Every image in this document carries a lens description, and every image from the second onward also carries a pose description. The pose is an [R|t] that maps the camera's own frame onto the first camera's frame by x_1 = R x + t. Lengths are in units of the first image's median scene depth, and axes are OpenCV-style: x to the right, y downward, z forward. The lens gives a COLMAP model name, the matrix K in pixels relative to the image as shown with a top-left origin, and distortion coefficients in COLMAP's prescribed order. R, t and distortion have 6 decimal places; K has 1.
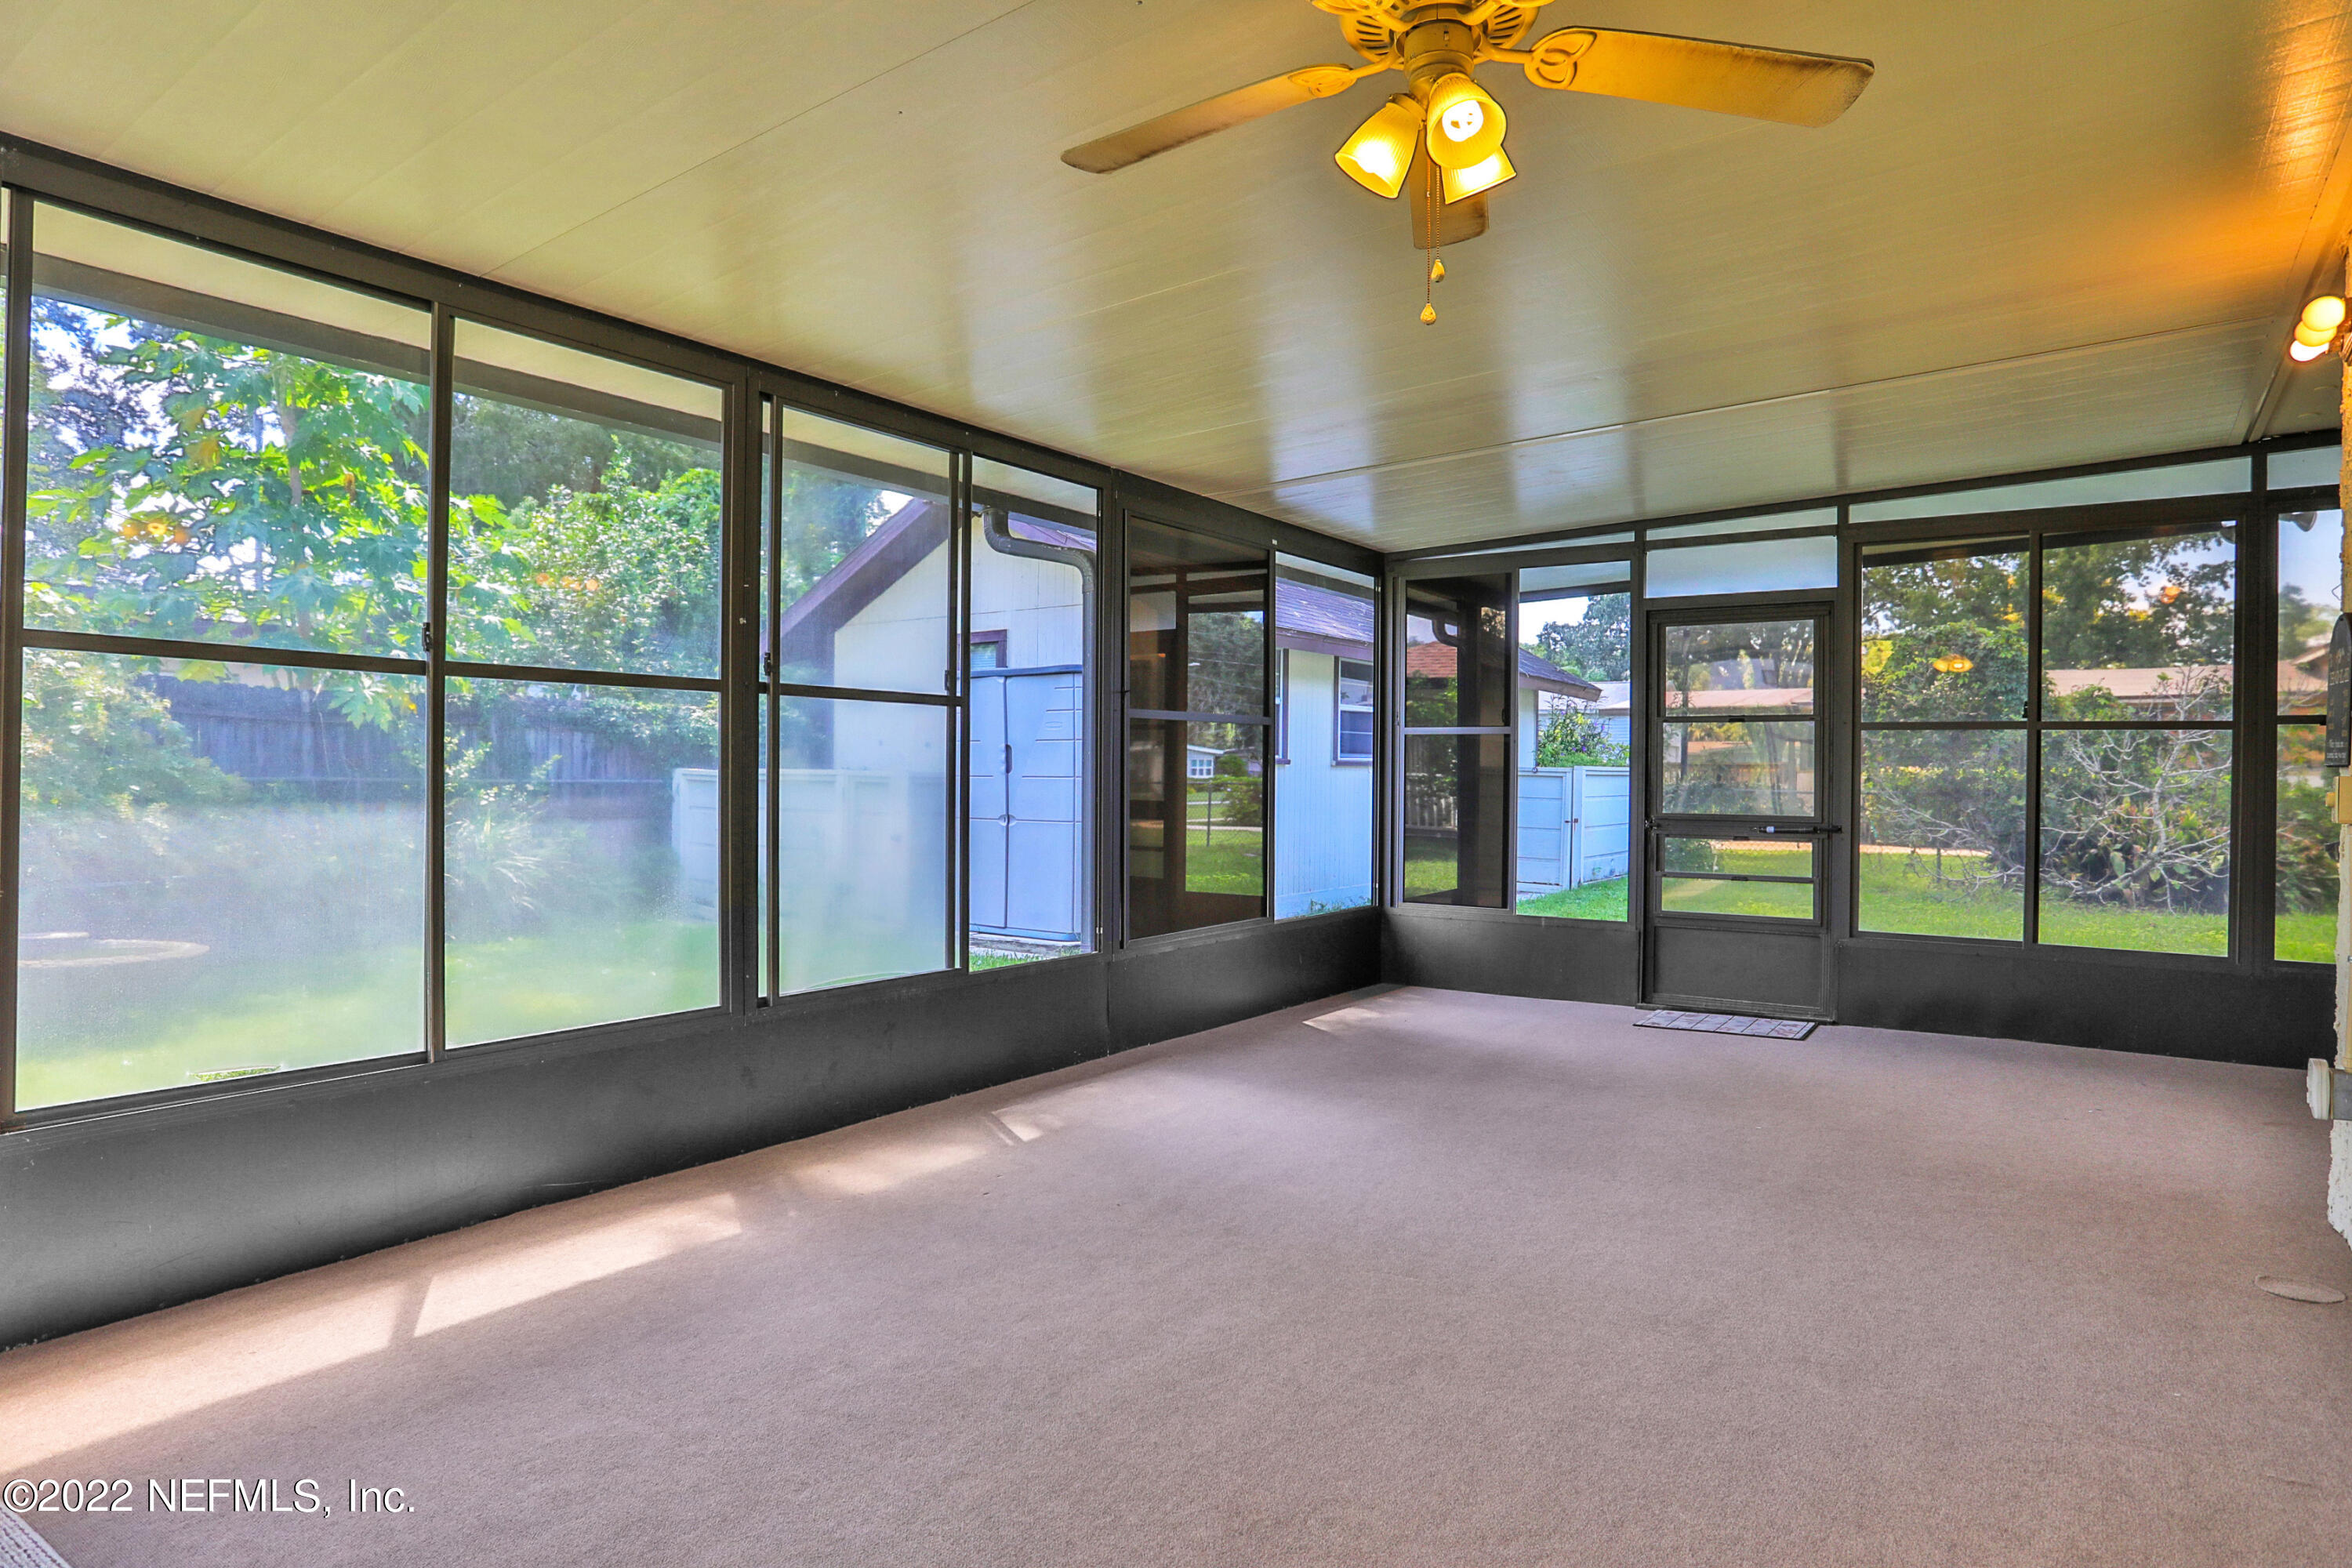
lens RADIAL K [[1293.7, 0, 1178.7], [0, 1293.7, 784.4], [0, 0, 1]] dist [-0.060222, 0.023526]
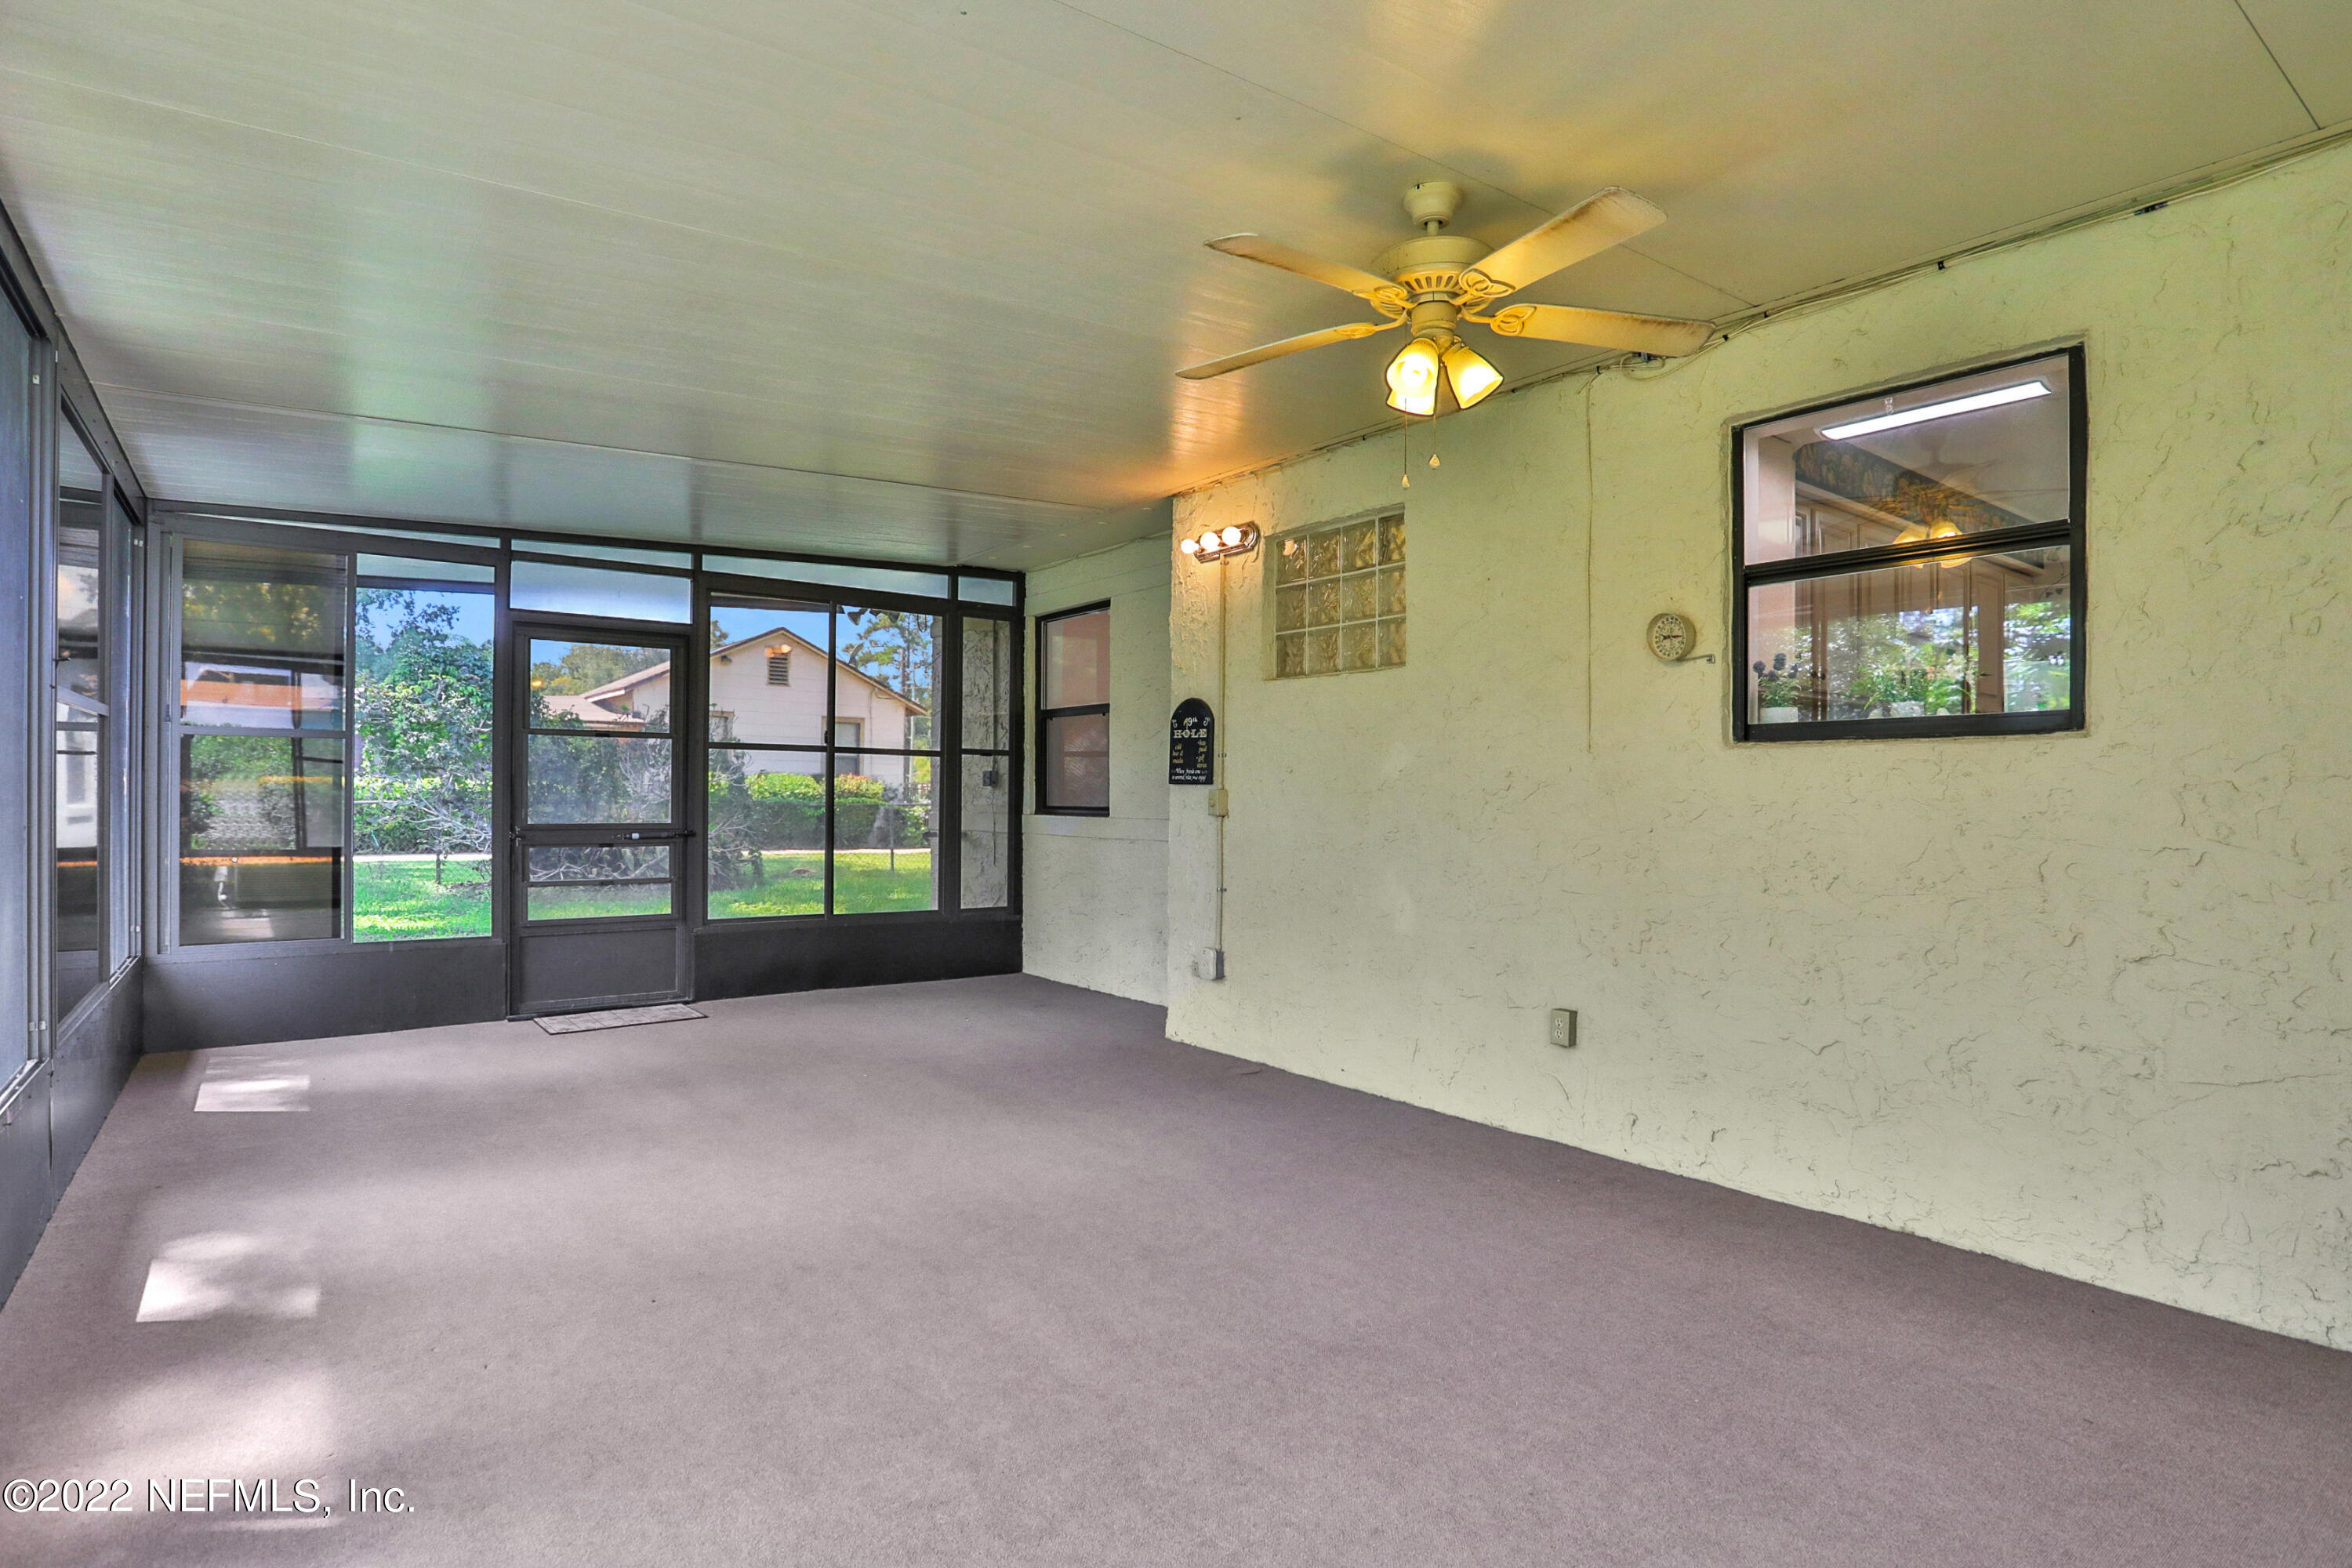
lens RADIAL K [[1193.2, 0, 1176.5], [0, 1193.2, 784.5], [0, 0, 1]] dist [-0.024959, -0.000277]
pose [[0.340716, 0.003944, 0.940158, -0.341251], [0.004359, 0.999974, -0.005775, -0.000963], [-0.940156, 0.006065, 0.340690, 0.218741]]
